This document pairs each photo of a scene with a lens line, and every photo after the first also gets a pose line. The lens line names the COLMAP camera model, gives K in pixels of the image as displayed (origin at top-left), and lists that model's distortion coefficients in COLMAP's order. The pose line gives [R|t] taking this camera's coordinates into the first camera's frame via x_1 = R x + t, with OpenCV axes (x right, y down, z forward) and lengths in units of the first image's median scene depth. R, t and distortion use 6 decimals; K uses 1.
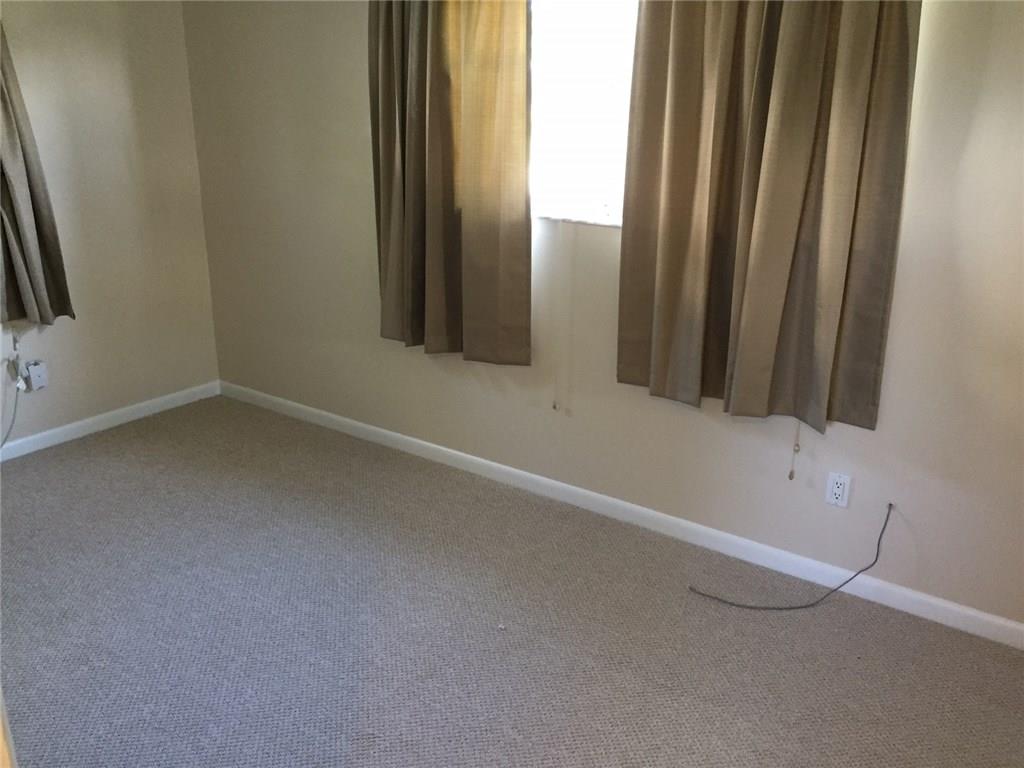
lens RADIAL K [[874.8, 0, 512.0], [0, 874.8, 384.0], [0, 0, 1]] dist [0.064829, -0.079238]
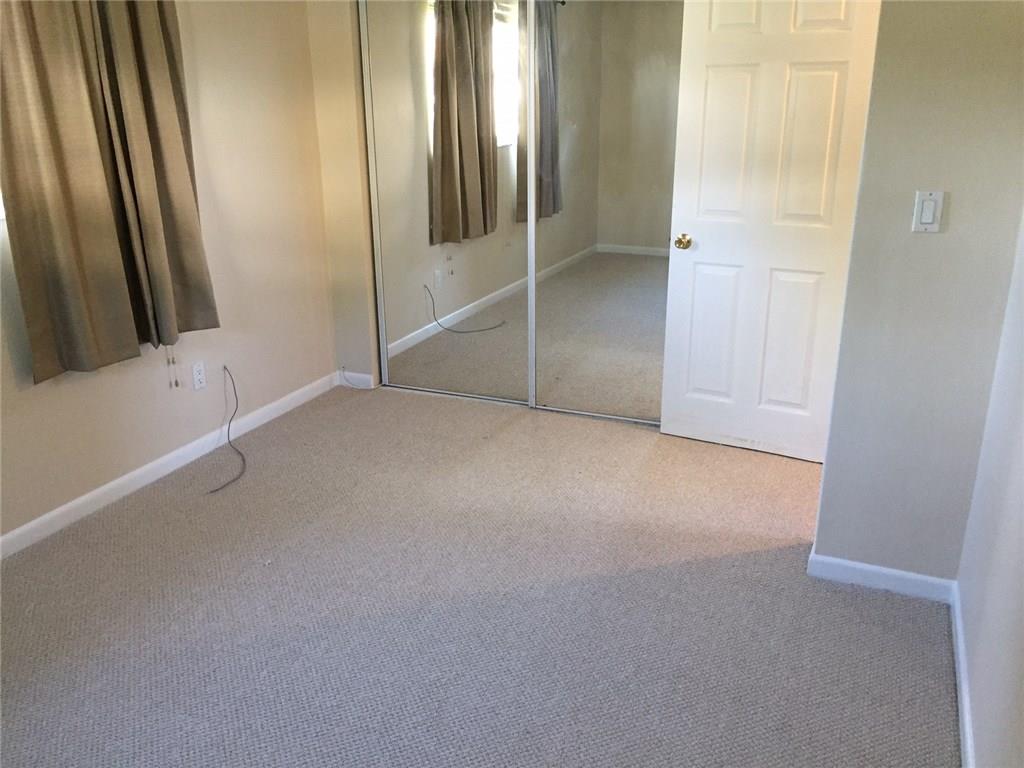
lens RADIAL K [[874.8, 0, 512.0], [0, 874.8, 384.0], [0, 0, 1]] dist [0.064829, -0.079238]
pose [[-0.217828, -0.320031, 0.922026, -0.938225], [0.313844, 0.871566, 0.376662, -0.216910], [-0.924150, 0.371419, -0.089411, 0.672190]]
